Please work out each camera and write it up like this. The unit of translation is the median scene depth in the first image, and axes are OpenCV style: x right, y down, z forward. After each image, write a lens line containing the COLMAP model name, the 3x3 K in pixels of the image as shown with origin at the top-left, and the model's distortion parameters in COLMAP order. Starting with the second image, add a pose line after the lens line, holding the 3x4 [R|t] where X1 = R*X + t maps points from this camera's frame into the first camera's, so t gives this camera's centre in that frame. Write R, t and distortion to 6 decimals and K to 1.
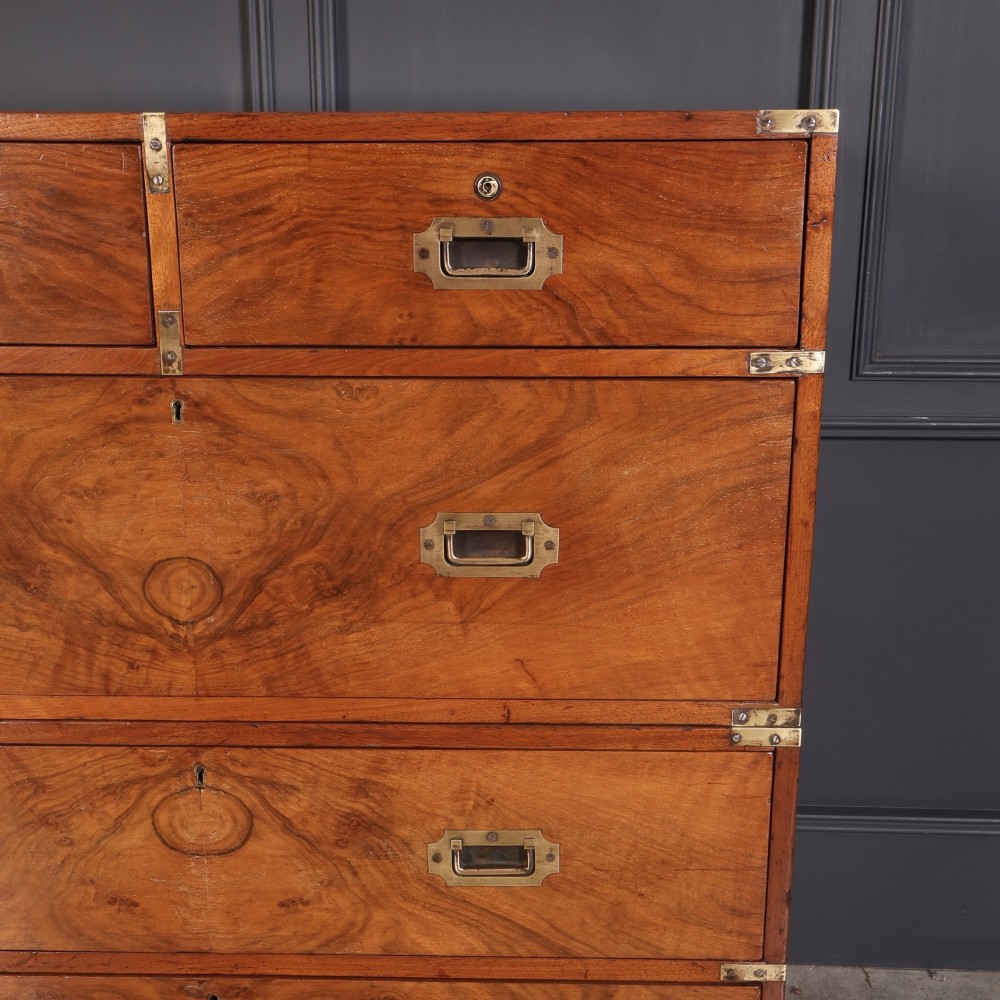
lens RADIAL K [[1408.6, 0, 473.9], [0, 1408.6, 512.3], [0, 0, 1]] dist [0.020121, -0.013503]
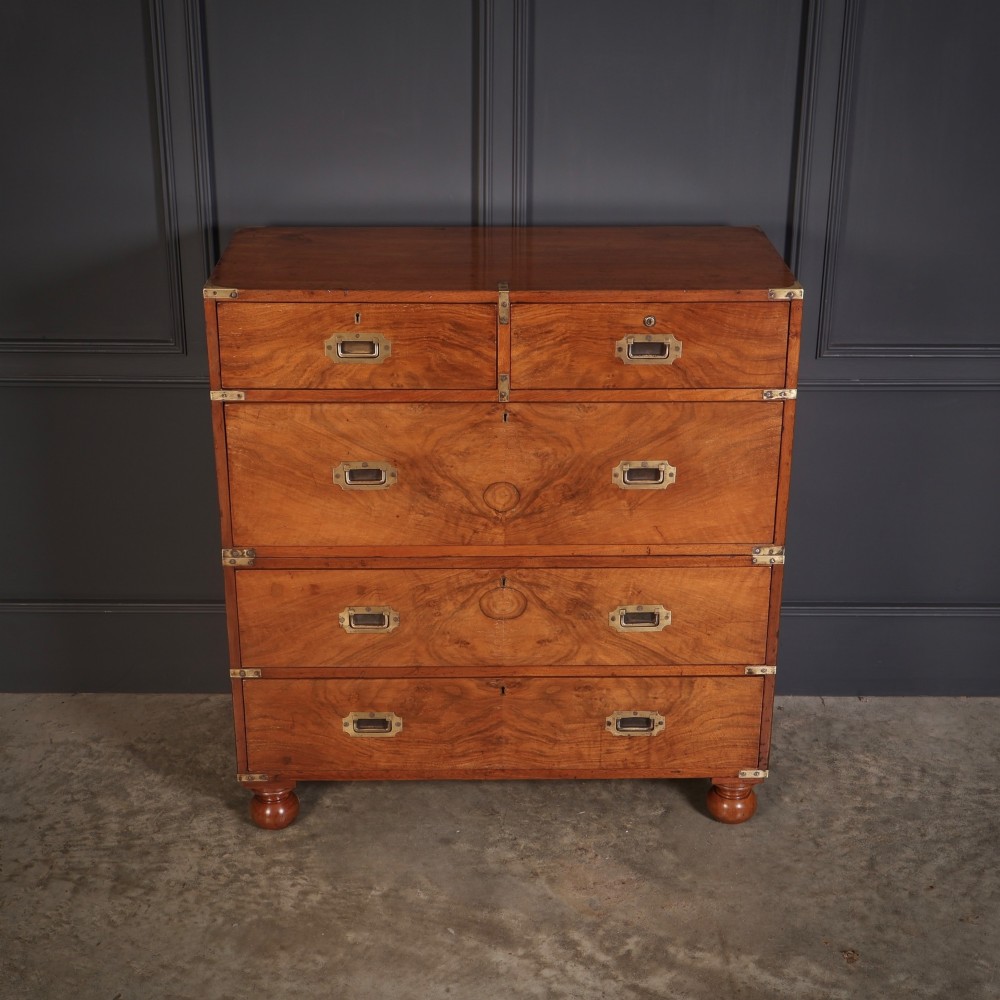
lens RADIAL K [[1554.0, 0, 496.9], [0, 1554.0, 500.2], [0, 0, 1]] dist [0.015375, 0.012693]
pose [[0.999155, -0.013835, 0.038709, -0.306892], [0.009393, 0.993589, 0.112665, -0.209128], [-0.040020, -0.112206, 0.992879, -1.373278]]
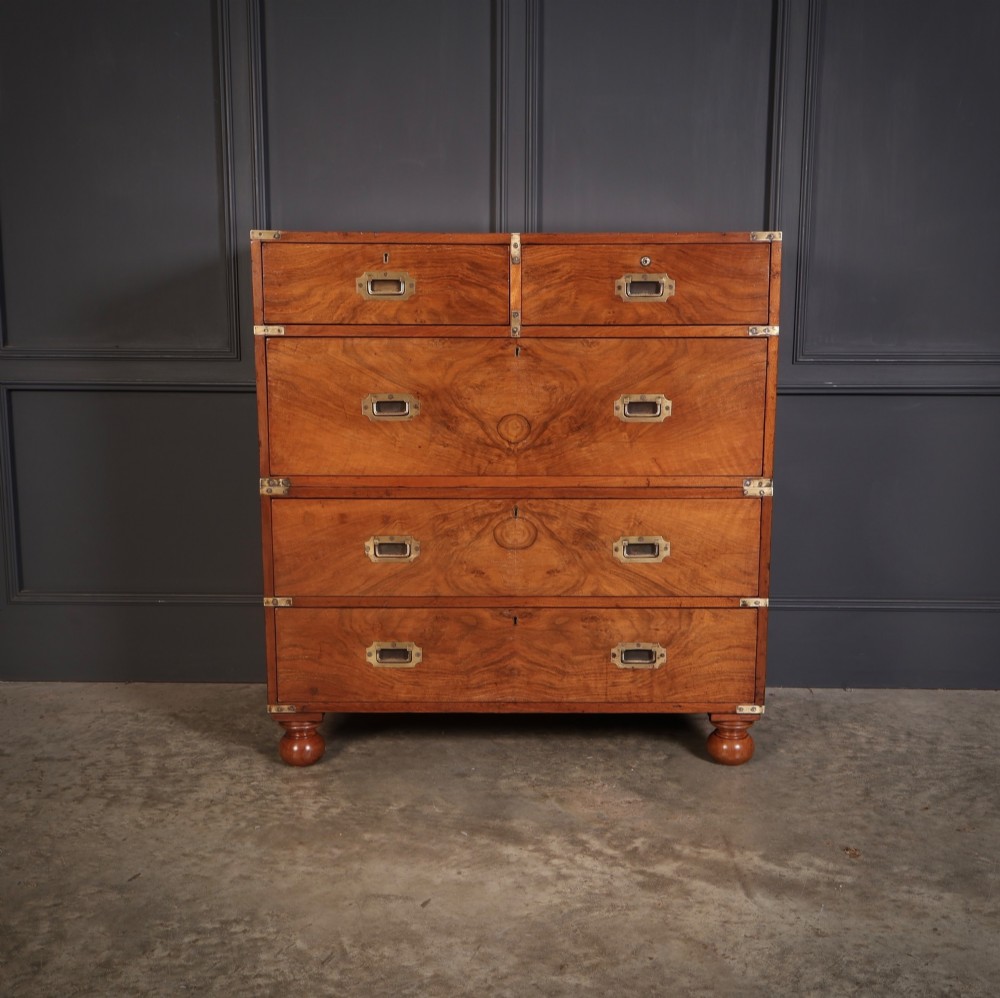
lens RADIAL K [[1280.4, 0, 497.0], [0, 1280.4, 473.6], [0, 0, 1]] dist [0.029720, -0.003704]
pose [[0.999724, -0.004614, 0.023018, -0.286119], [0.006451, 0.996745, -0.080363, 0.306363], [-0.022572, 0.080489, 0.996500, -1.160435]]
